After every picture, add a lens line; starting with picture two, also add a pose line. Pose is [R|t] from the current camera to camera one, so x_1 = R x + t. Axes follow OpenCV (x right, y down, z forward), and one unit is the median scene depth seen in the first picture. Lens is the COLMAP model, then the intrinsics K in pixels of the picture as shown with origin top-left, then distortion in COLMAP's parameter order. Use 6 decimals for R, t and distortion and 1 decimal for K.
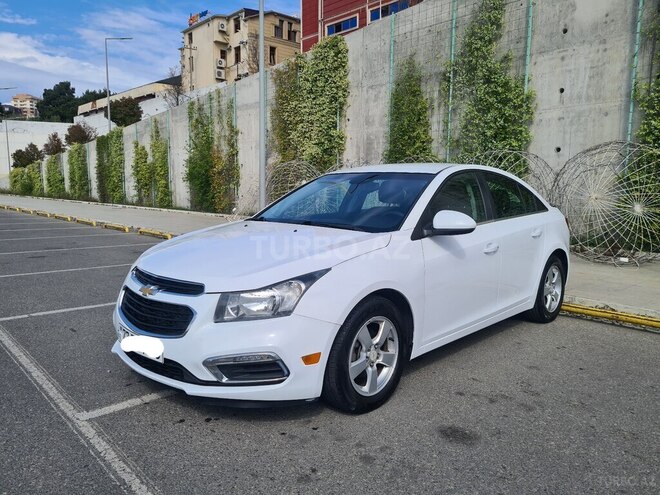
lens RADIAL K [[492.4, 0, 326.1], [0, 492.4, 243.1], [0, 0, 1]] dist [0.052686, -0.030467]
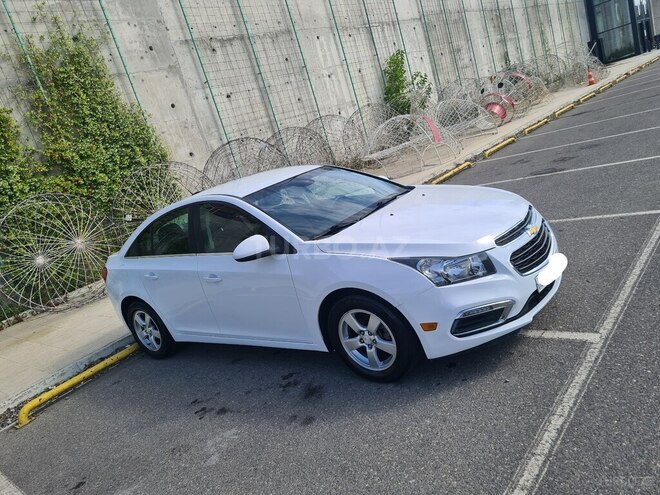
lens RADIAL K [[492.4, 0, 331.9], [0, 492.4, 243.4], [0, 0, 1]] dist [0.052686, -0.030467]
pose [[-0.112778, -0.204034, 0.972446, -0.471985], [0.390090, 0.891020, 0.232189, -0.109523], [-0.913844, 0.405528, -0.020896, 0.472732]]
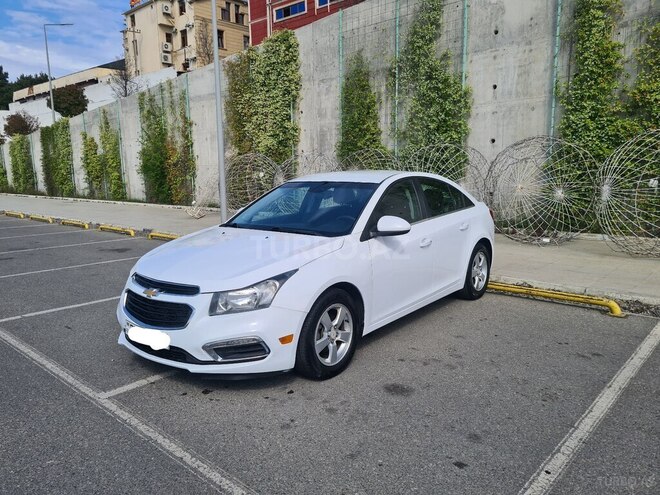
lens RADIAL K [[492.4, 0, 327.3], [0, 492.4, 245.0], [0, 0, 1]] dist [0.052686, -0.030467]
pose [[0.995252, -0.039505, 0.088949, -0.008156], [0.036052, 0.998545, 0.040092, -0.018327], [-0.090403, -0.036695, 0.995229, -0.086696]]
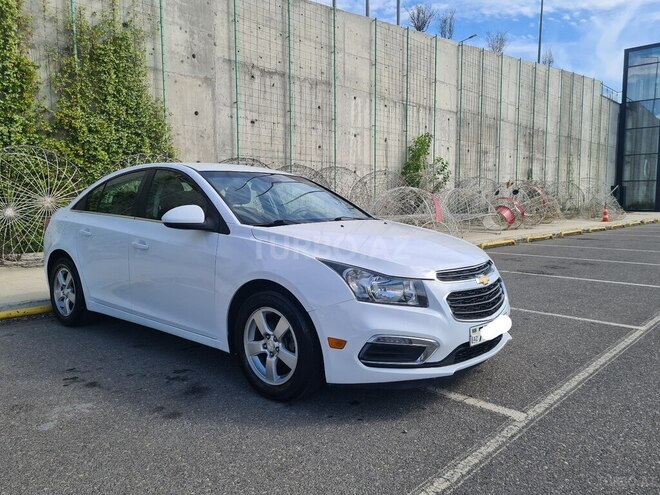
lens RADIAL K [[492.4, 0, 324.5], [0, 492.4, 240.6], [0, 0, 1]] dist [0.052686, -0.030467]
pose [[-0.058910, -0.094715, 0.993760, -0.446686], [0.113338, 0.988417, 0.100925, -0.043510], [-0.991809, 0.118576, -0.047493, 0.441084]]
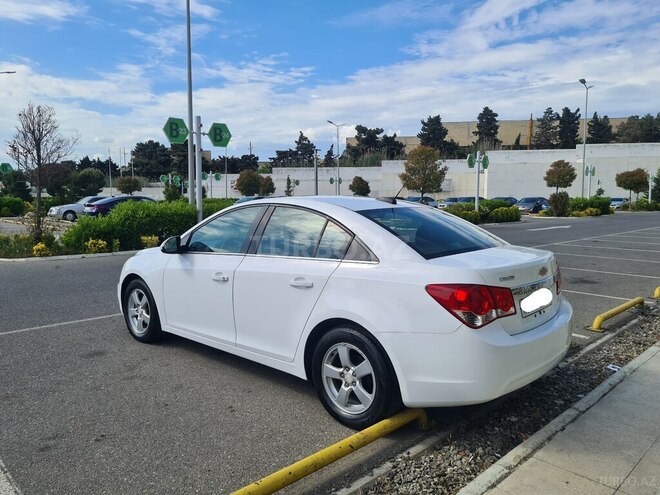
lens RADIAL K [[492.4, 0, 321.0], [0, 492.4, 241.2], [0, 0, 1]] dist [0.052686, -0.030467]
pose [[0.021077, 0.077791, -0.996747, 0.619712], [-0.112978, 0.990768, 0.074936, -0.076365], [0.993374, 0.111031, 0.029671, 0.517708]]
